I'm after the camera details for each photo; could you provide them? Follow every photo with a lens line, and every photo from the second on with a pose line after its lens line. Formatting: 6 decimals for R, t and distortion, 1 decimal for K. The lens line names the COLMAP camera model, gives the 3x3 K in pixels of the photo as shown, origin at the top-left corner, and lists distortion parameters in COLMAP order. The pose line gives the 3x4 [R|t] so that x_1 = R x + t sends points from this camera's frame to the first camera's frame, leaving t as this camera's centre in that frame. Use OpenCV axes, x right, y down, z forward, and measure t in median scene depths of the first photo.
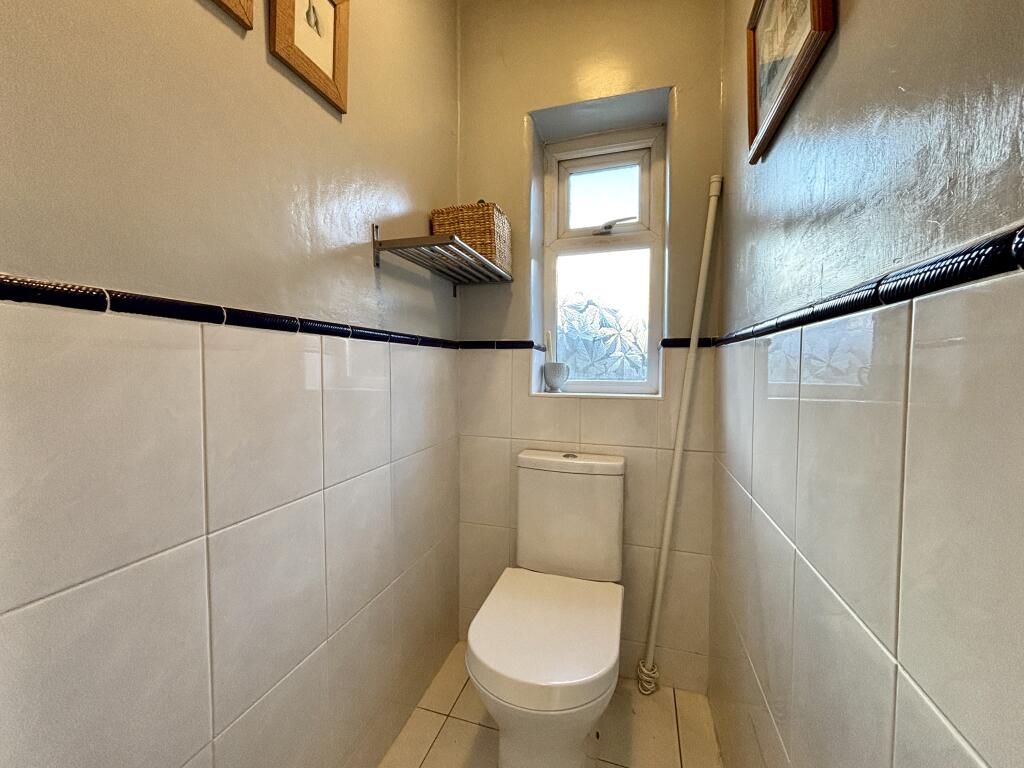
lens RADIAL K [[409.7, 0, 510.4], [0, 409.7, 384.5], [0, 0, 1]] dist [-0.002731, -0.000361]
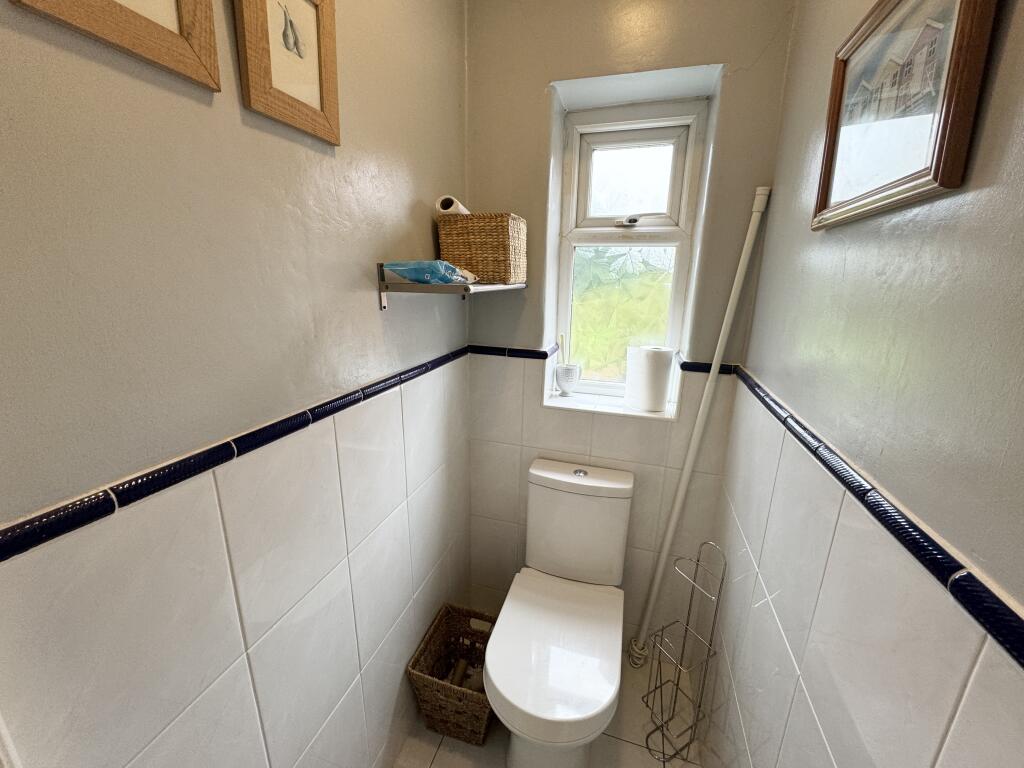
lens RADIAL K [[408.5, 0, 510.3], [0, 408.5, 382.7], [0, 0, 1]] dist [-0.003756, -0.000166]
pose [[0.999916, 0.012165, 0.004454, -0.035868], [-0.012832, 0.977269, 0.211615, -0.268646], [-0.001779, -0.211654, 0.977343, 0.058310]]
